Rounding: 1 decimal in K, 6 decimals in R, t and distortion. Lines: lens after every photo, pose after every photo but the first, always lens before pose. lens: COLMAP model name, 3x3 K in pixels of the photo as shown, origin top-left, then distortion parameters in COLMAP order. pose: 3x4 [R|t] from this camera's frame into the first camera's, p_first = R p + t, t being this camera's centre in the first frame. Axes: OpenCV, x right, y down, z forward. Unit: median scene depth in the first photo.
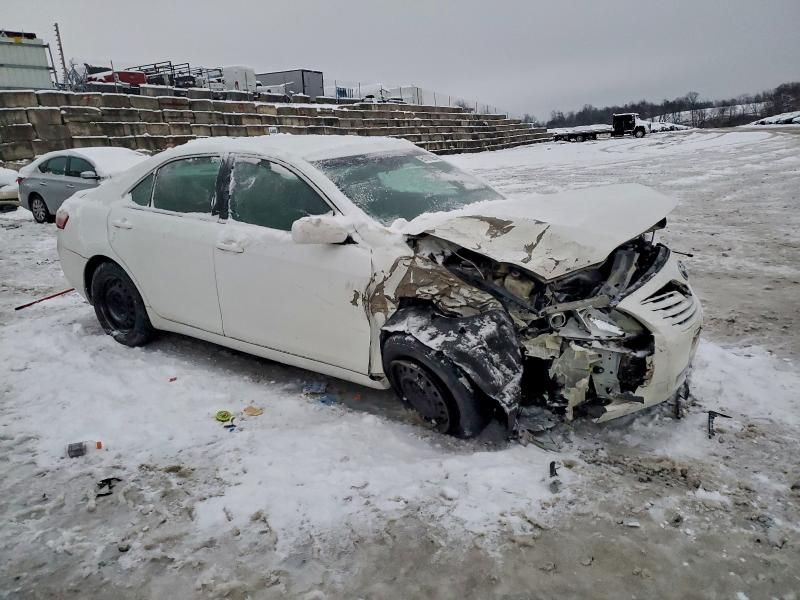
lens RADIAL K [[664.0, 0, 396.9], [0, 664.0, 300.5], [0, 0, 1]] dist [0.029892, -0.006545]
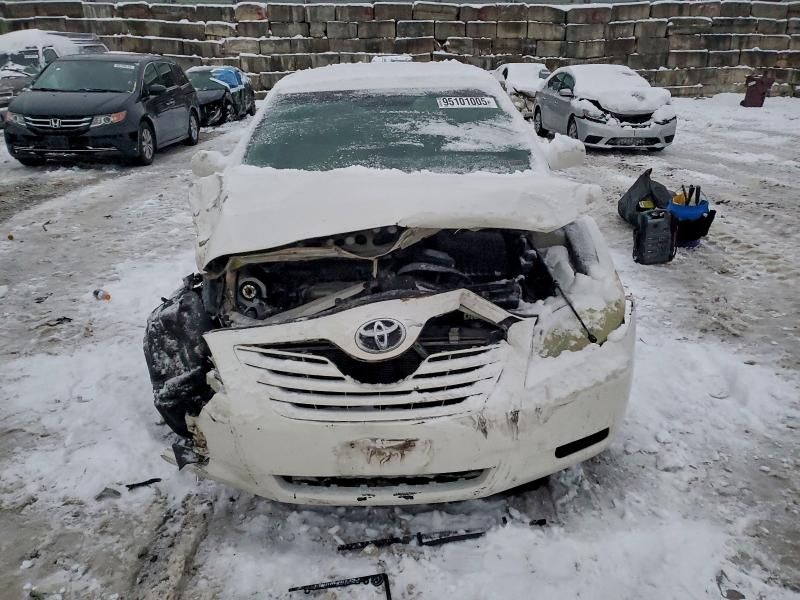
lens RADIAL K [[664.0, 0, 396.9], [0, 664.0, 300.5], [0, 0, 1]] dist [0.029892, -0.006545]
pose [[0.531037, 0.318053, -0.785393, 0.188066], [-0.217682, 0.946982, 0.236306, -0.046108], [0.818910, 0.045478, 0.572117, 0.141539]]
